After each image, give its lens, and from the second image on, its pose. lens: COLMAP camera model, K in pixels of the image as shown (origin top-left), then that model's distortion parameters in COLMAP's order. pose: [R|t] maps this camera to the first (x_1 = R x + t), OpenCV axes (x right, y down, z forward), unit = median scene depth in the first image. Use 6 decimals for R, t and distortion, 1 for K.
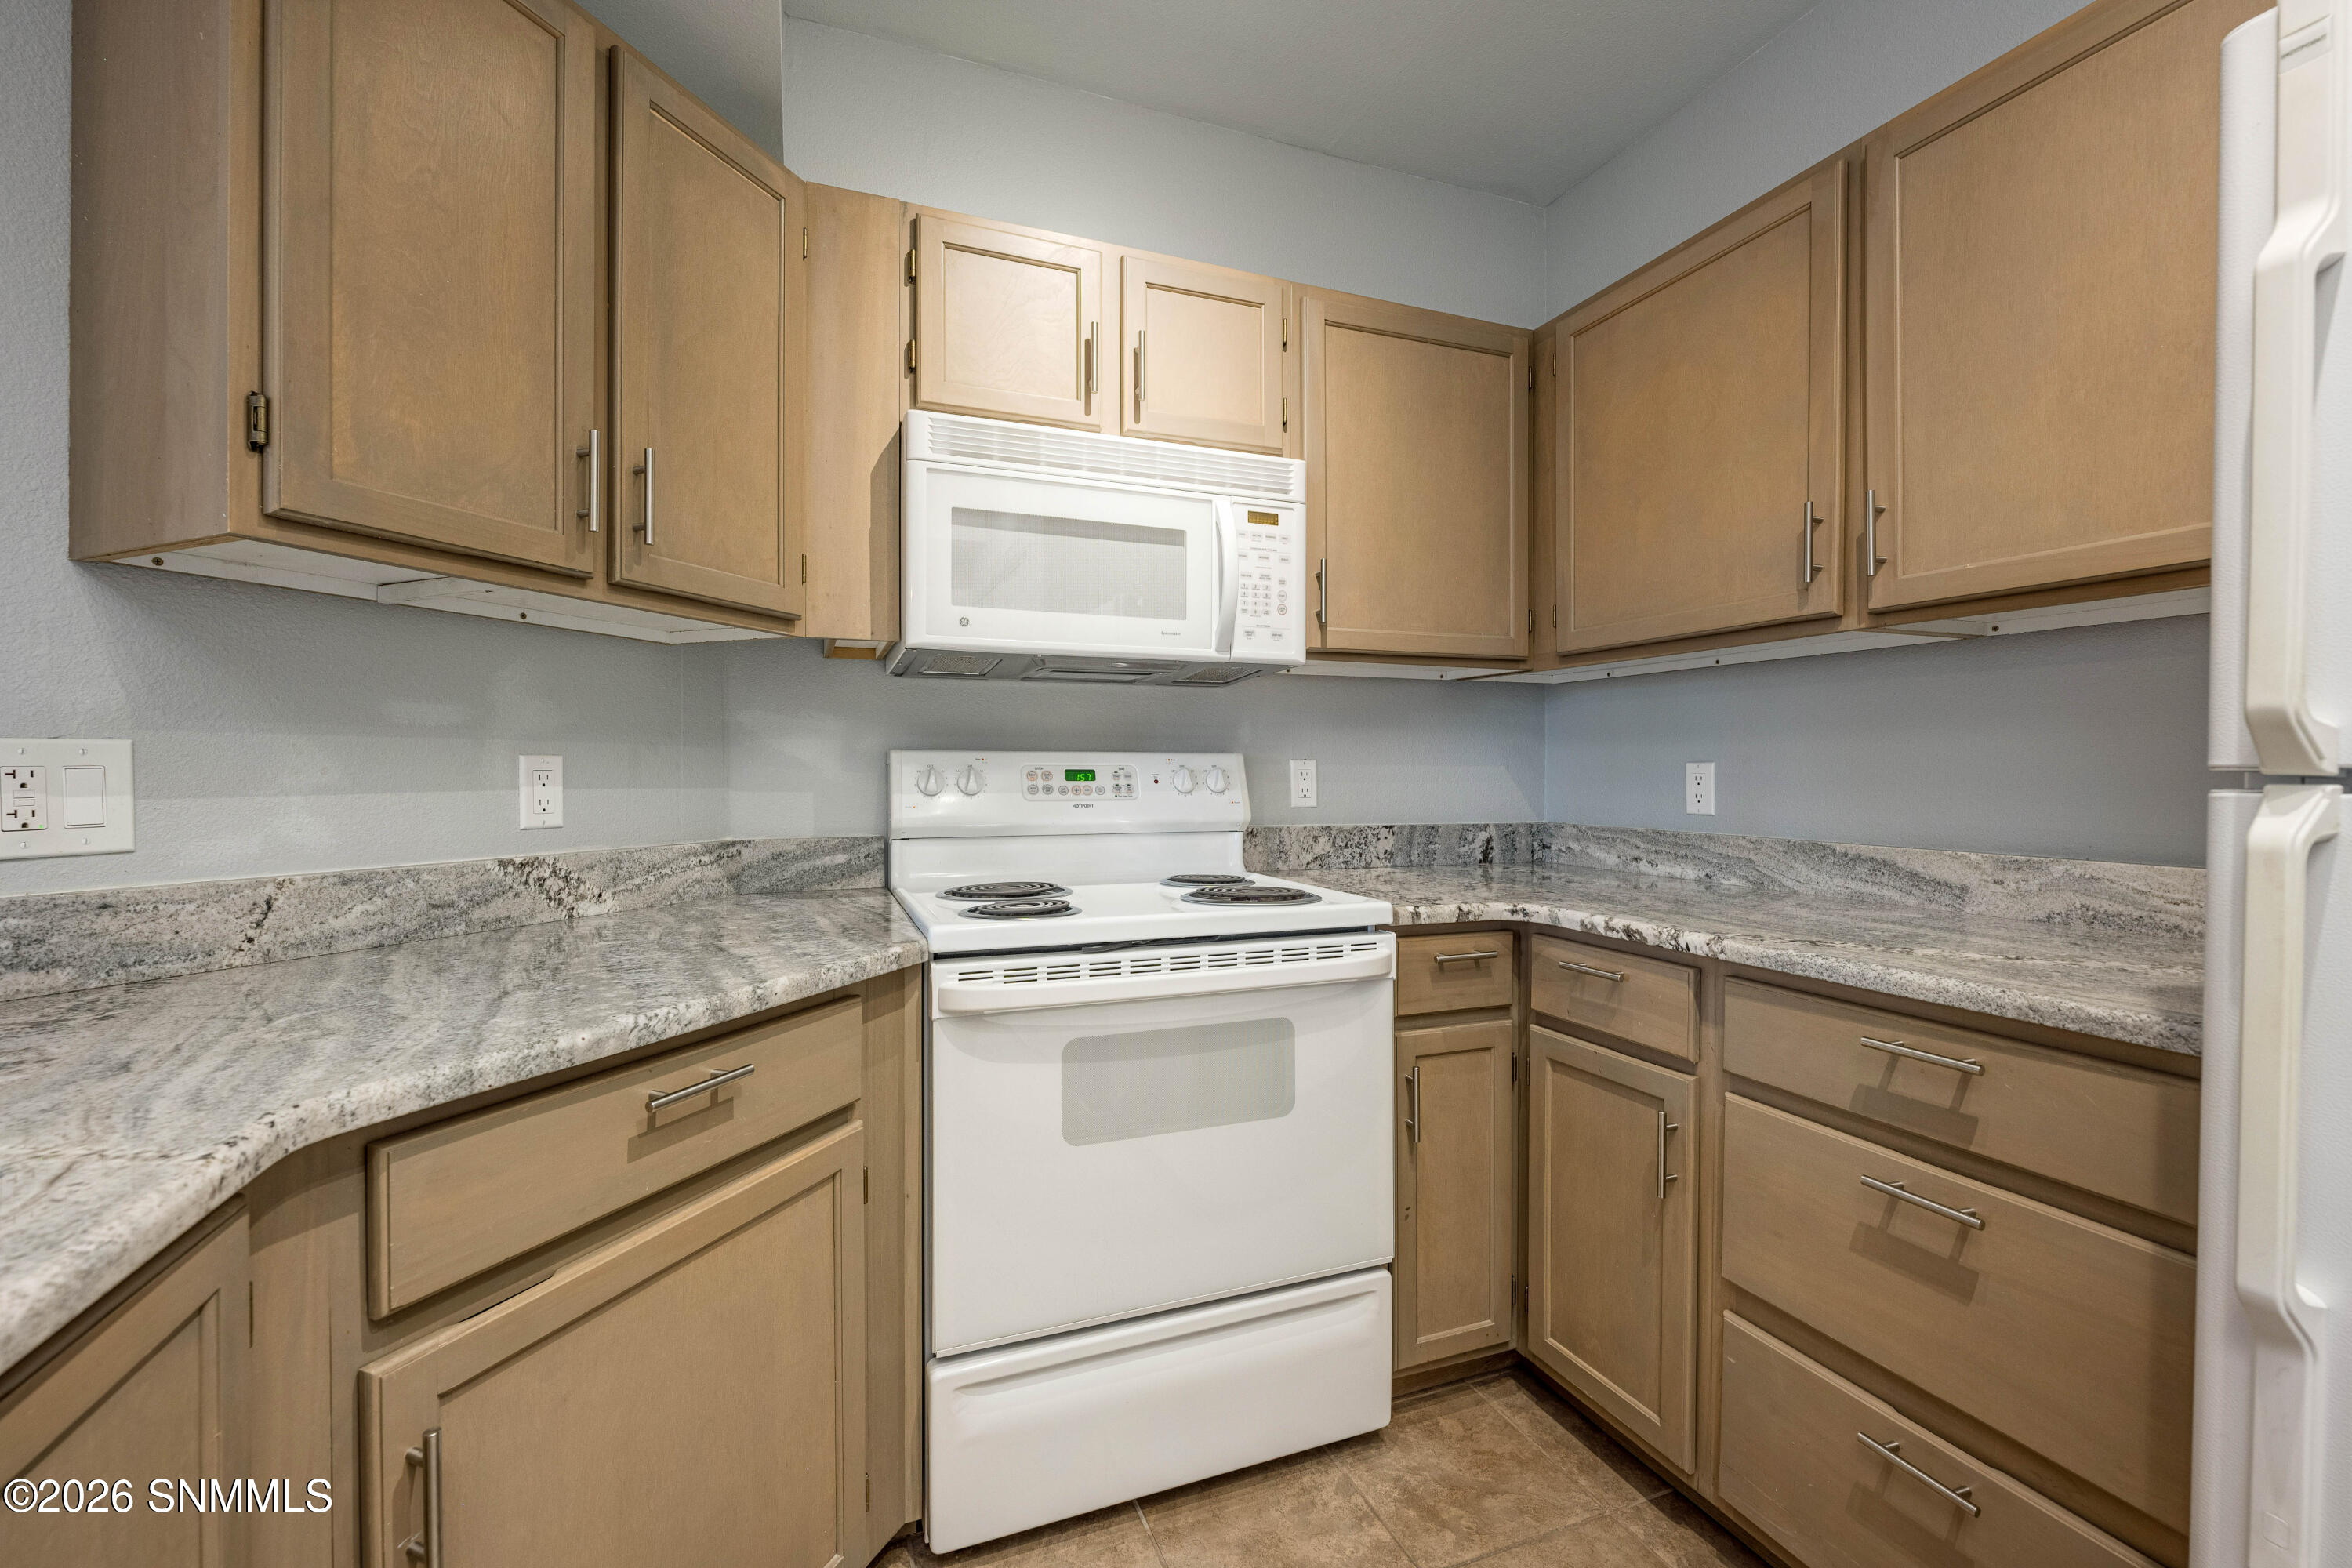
lens RADIAL K [[972.6, 0, 1174.9], [0, 972.6, 769.2], [0, 0, 1]] dist [-0.007488, 0.000153]
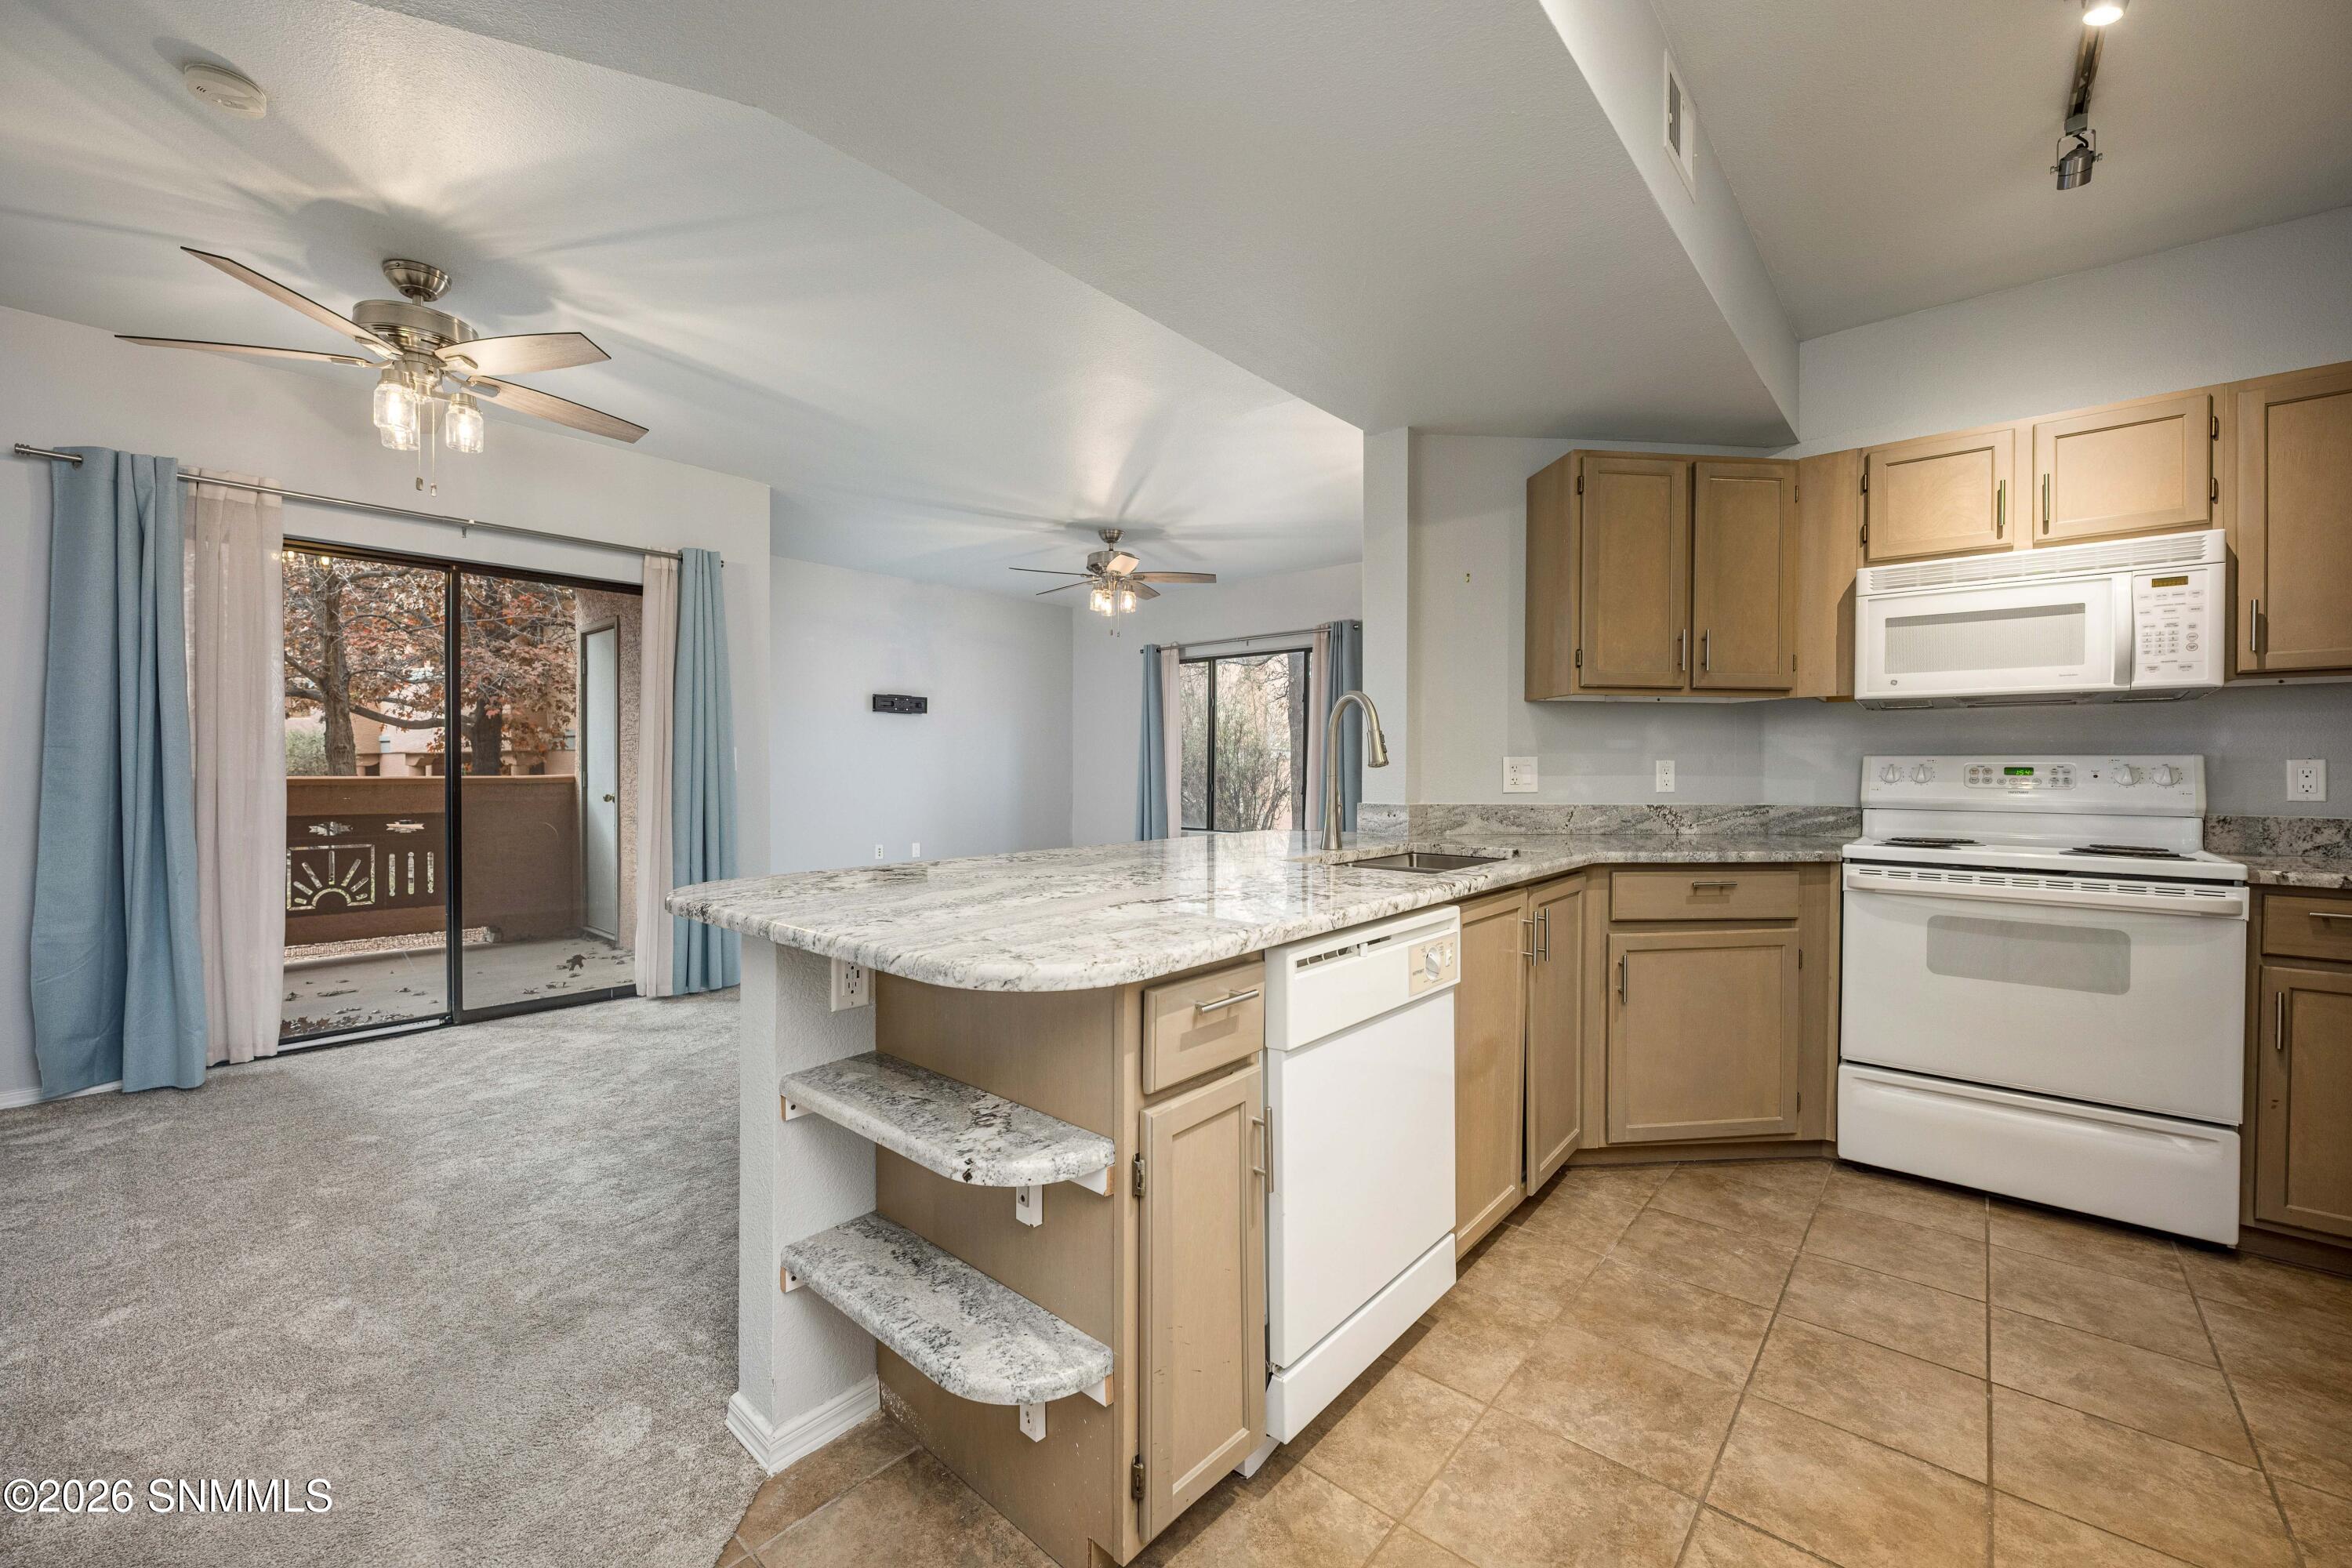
lens RADIAL K [[933.7, 0, 1176.0], [0, 933.7, 784.0], [0, 0, 1]] dist [-0.000856, -0.000136]
pose [[0.467076, 0.017789, -0.884038, 0.667757], [-0.002231, 0.999818, 0.018939, 0.002083], [0.884214, -0.006874, 0.467031, -0.927527]]
